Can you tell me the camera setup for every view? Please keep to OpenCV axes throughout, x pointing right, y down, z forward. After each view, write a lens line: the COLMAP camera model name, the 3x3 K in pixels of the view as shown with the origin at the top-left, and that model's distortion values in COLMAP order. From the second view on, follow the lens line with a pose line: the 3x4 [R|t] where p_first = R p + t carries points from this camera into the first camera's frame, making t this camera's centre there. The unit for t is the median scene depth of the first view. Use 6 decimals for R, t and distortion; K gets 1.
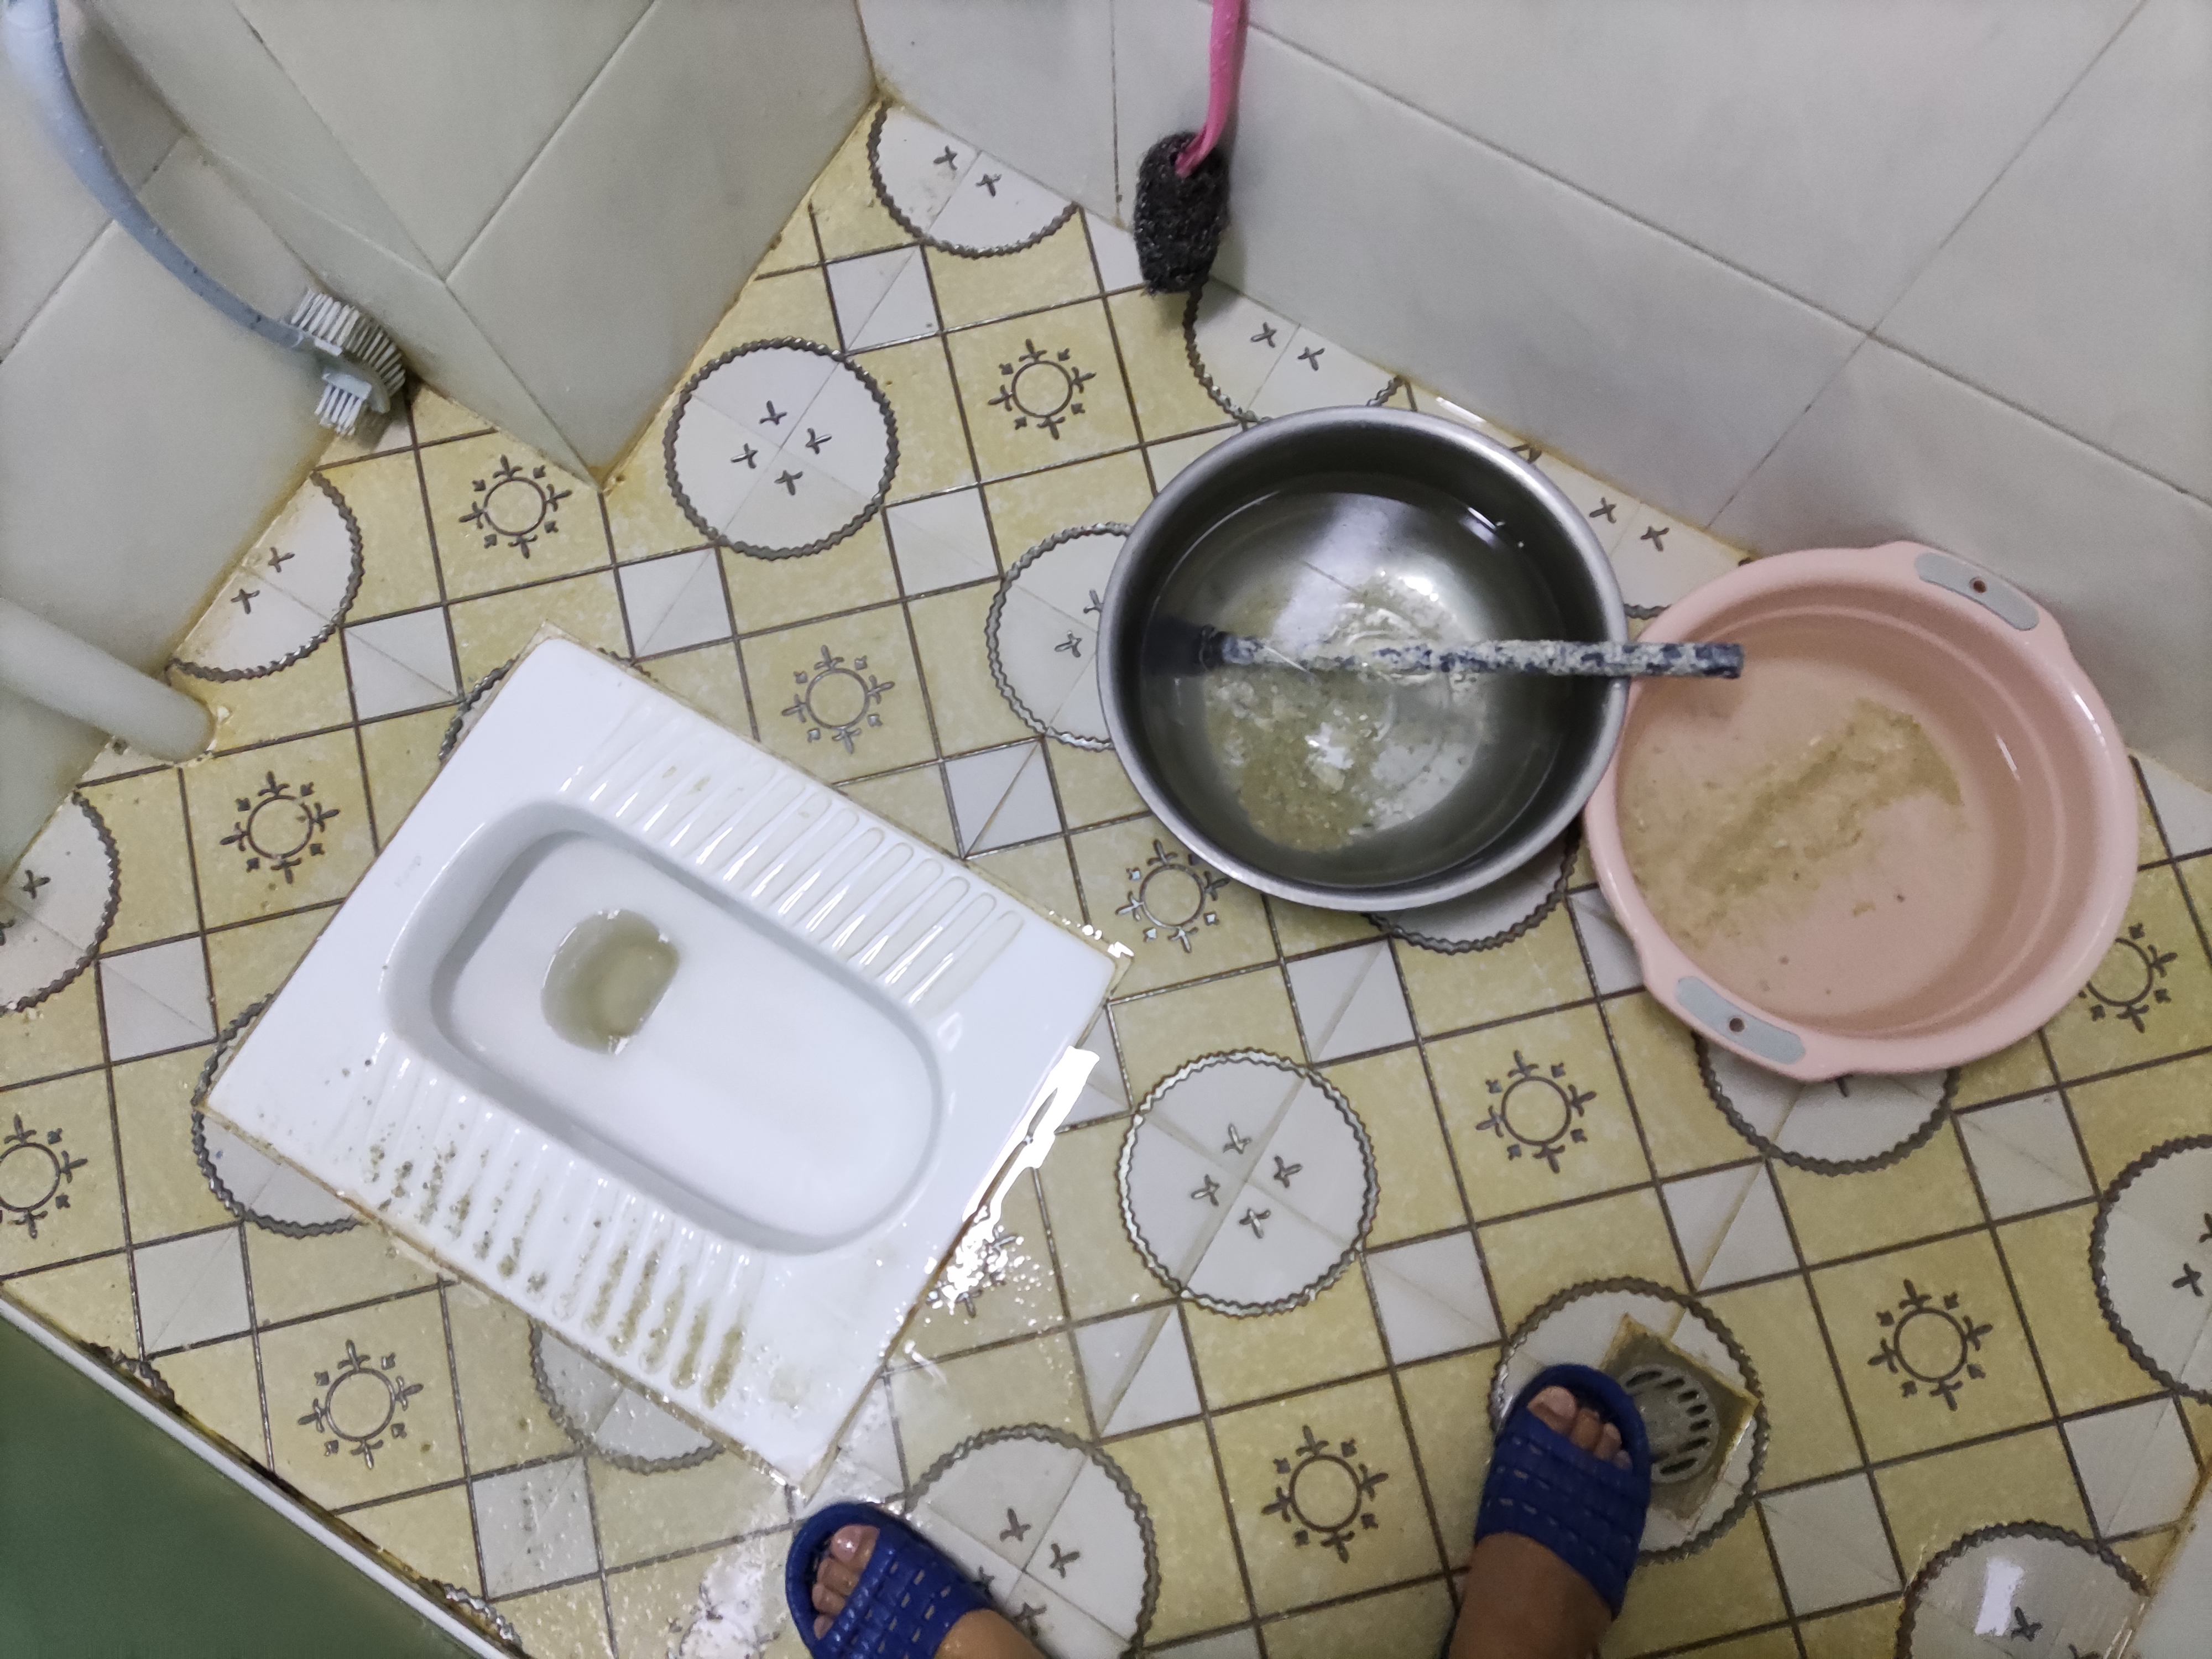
lens RADIAL K [[1469.2, 0, 1106.0], [0, 1469.2, 829.5], [0, 0, 1]] dist [0.021064, -0.039001]
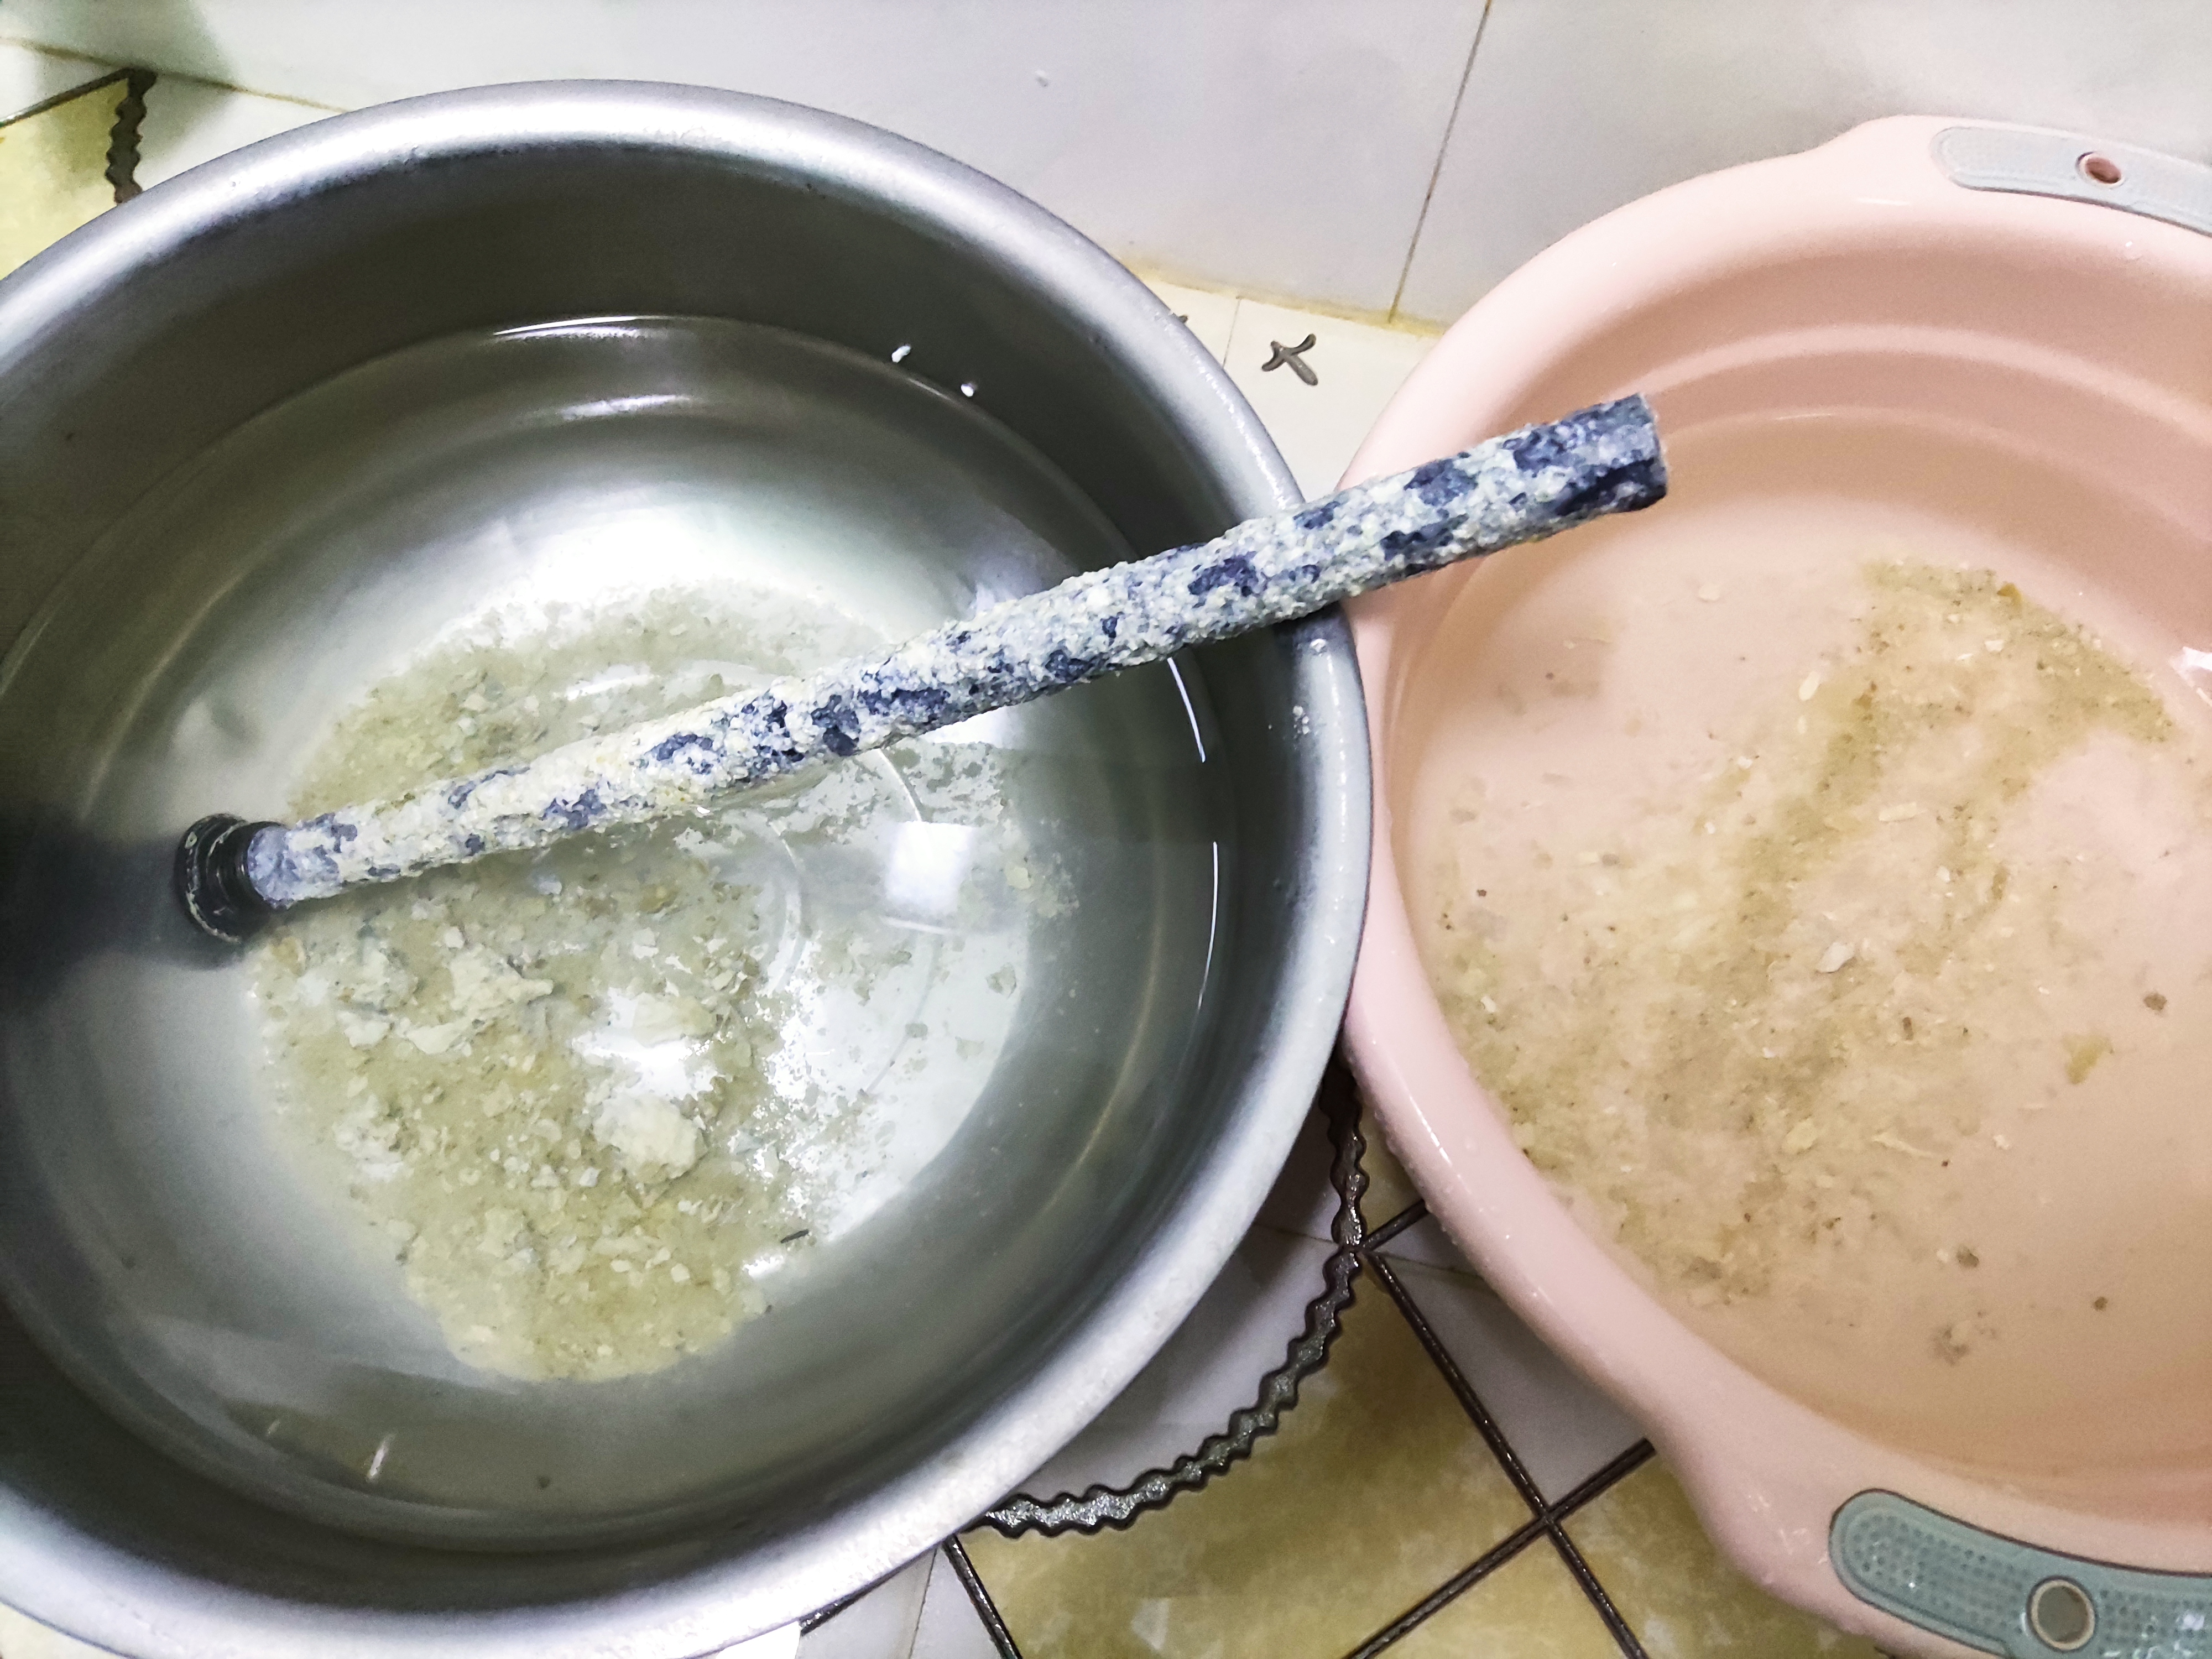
lens RADIAL K [[1469.2, 0, 1106.0], [0, 1469.2, 829.5], [0, 0, 1]] dist [0.021064, -0.039001]
pose [[0.944529, -0.267767, 0.190175, 0.212555], [0.294857, 0.946391, -0.131923, -0.026938], [-0.144656, 0.180679, 0.972846, 0.645572]]
